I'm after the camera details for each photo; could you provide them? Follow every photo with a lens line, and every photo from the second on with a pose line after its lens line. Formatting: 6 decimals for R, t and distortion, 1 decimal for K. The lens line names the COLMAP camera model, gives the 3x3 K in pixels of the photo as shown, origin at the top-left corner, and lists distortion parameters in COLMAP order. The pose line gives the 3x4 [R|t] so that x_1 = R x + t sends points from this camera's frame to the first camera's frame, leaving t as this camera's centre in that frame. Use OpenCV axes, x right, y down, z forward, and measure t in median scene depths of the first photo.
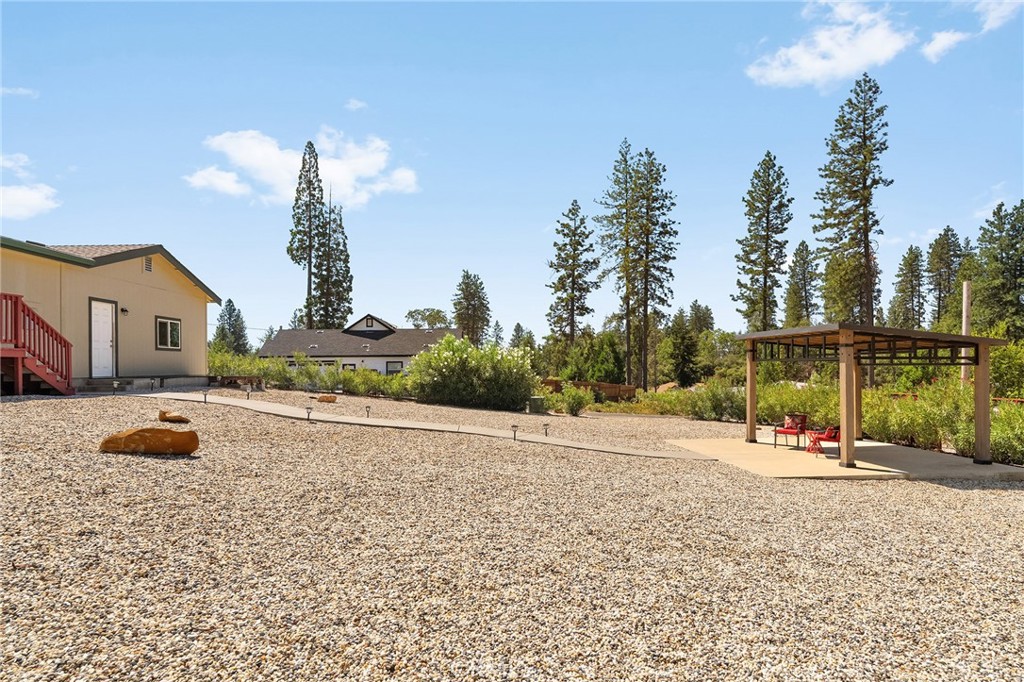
lens RADIAL K [[584.5, 0, 513.6], [0, 584.5, 365.0], [0, 0, 1]] dist [0.004334, -0.000920]
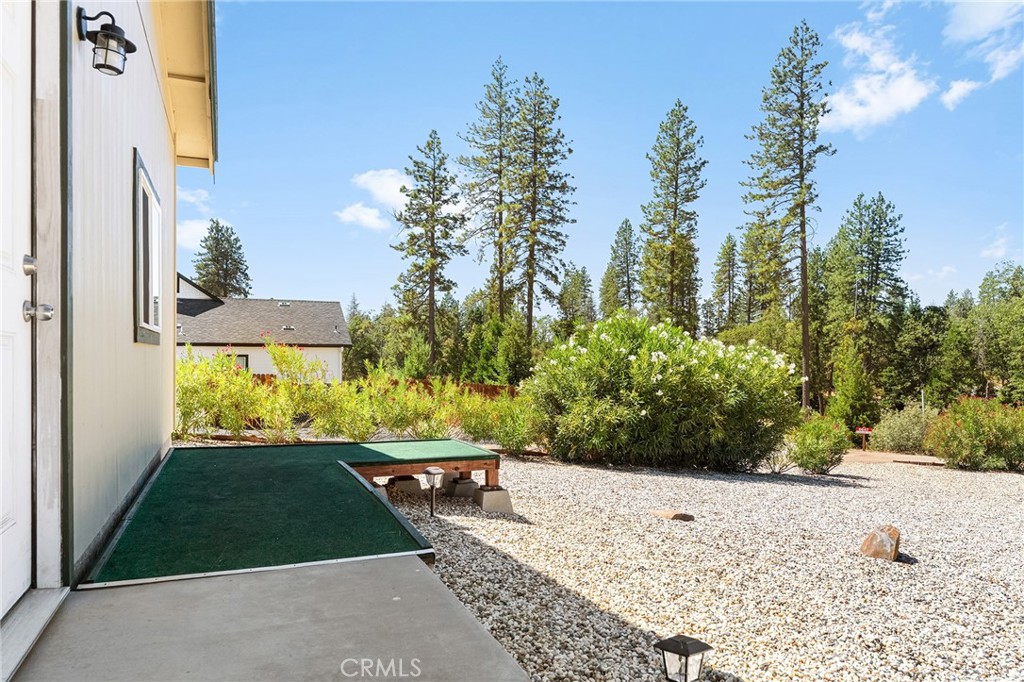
lens RADIAL K [[698.1, 0, 507.5], [0, 698.1, 362.5], [0, 0, 1]] dist [-0.005255, 0.013459]
pose [[0.930895, 0.009725, 0.365157, -0.132374], [-0.014494, 0.999842, 0.010322, -0.005702], [-0.364999, -0.014901, 0.930889, 0.170438]]
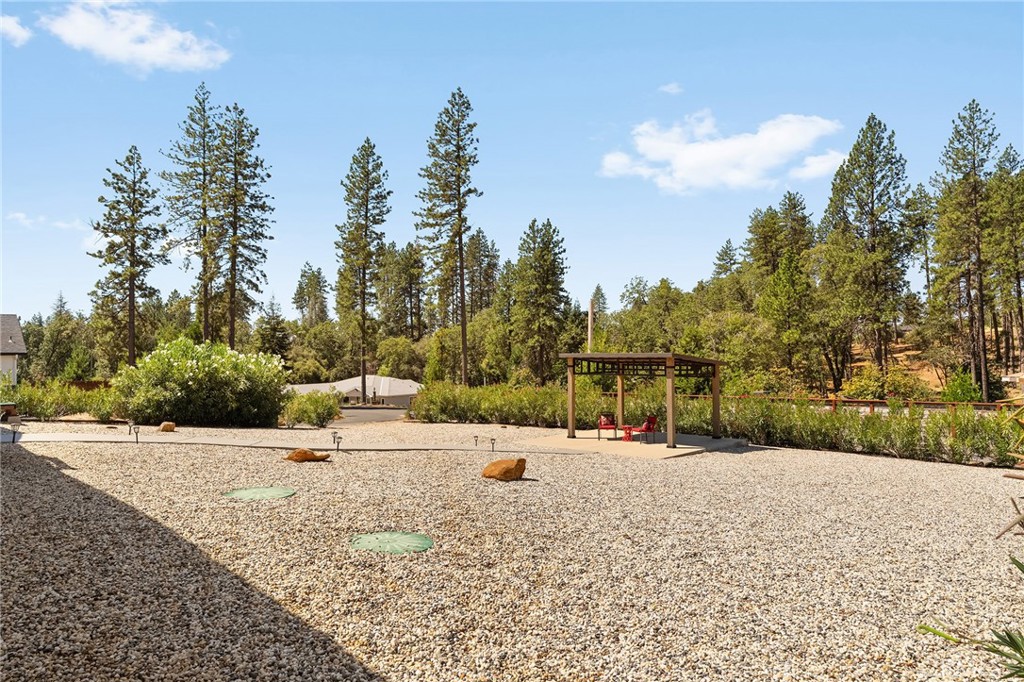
lens RADIAL K [[698.1, 0, 512.2], [0, 698.1, 339.6], [0, 0, 1]] dist [-0.005255, 0.013459]
pose [[0.750550, 0.011950, 0.660705, -0.133996], [0.001739, 0.999797, -0.020058, -0.009910], [-0.660811, 0.016203, 0.750377, -0.011377]]
